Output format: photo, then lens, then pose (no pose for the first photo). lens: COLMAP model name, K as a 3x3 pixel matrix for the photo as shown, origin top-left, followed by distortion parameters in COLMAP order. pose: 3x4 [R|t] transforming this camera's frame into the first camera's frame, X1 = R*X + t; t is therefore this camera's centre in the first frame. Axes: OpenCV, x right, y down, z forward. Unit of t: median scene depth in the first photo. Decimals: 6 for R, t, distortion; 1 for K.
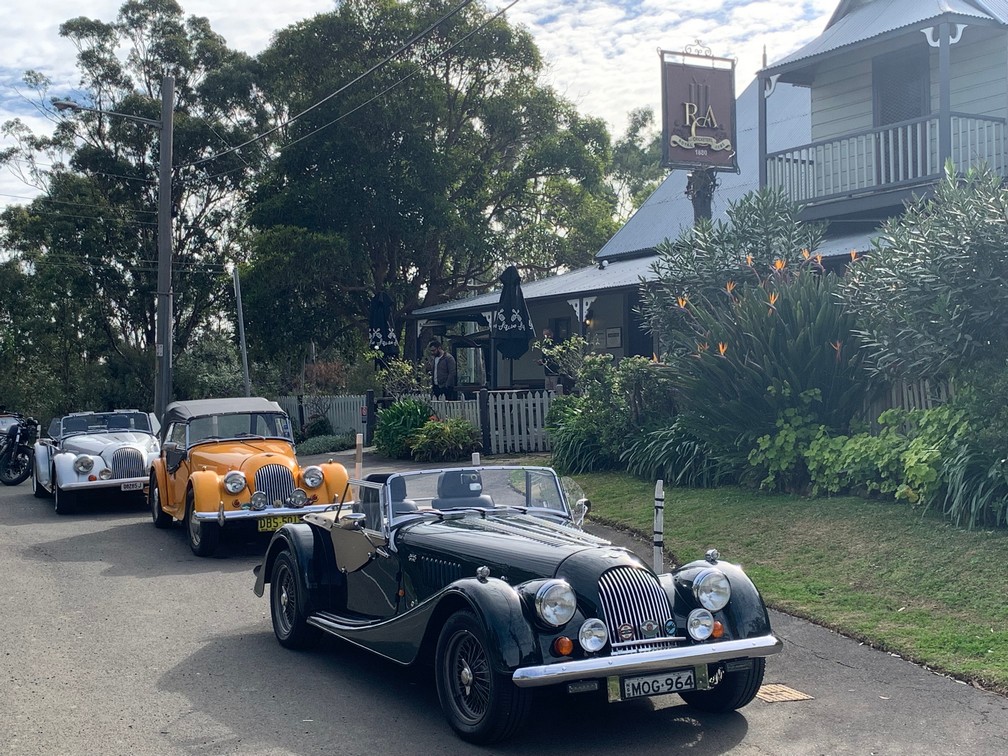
lens RADIAL K [[1466.9, 0, 504.0], [0, 1466.9, 378.0], [0, 0, 1]] dist [0.232768, -0.722045]
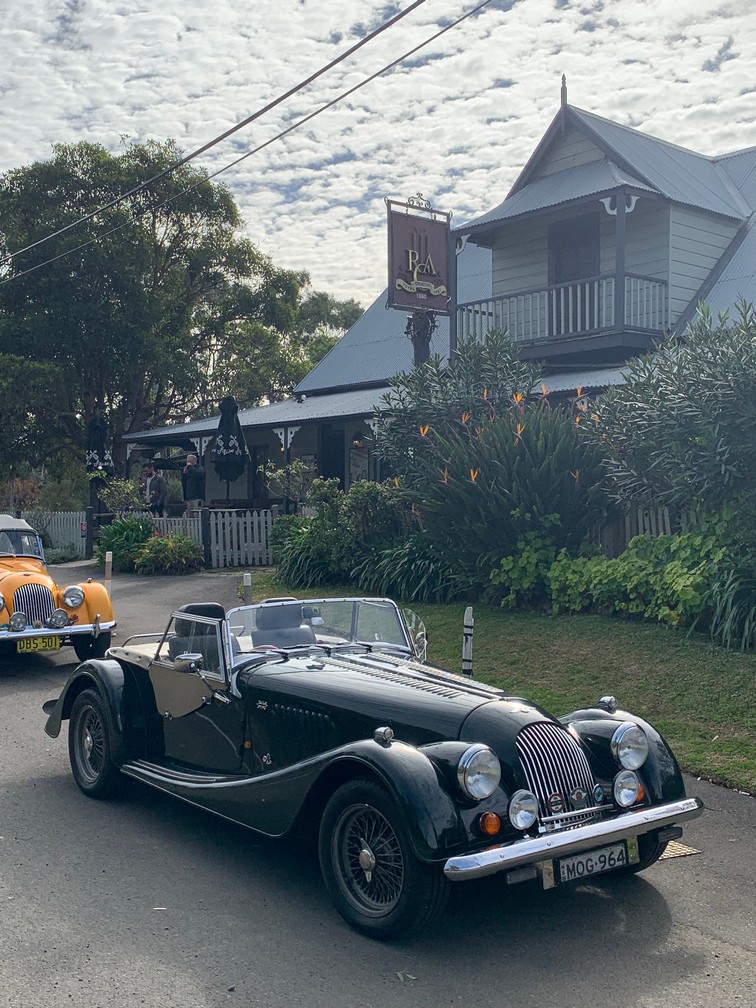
lens RADIAL K [[1204.7, 0, 378.0], [0, 1204.7, 504.0], [0, 0, 1]] dist [0.219931, -0.703333]
pose [[0.984848, 0.013727, 0.172875, -0.068196], [-0.014643, 0.999885, 0.004024, -0.001424], [-0.172800, -0.006495, 0.984936, 0.152464]]
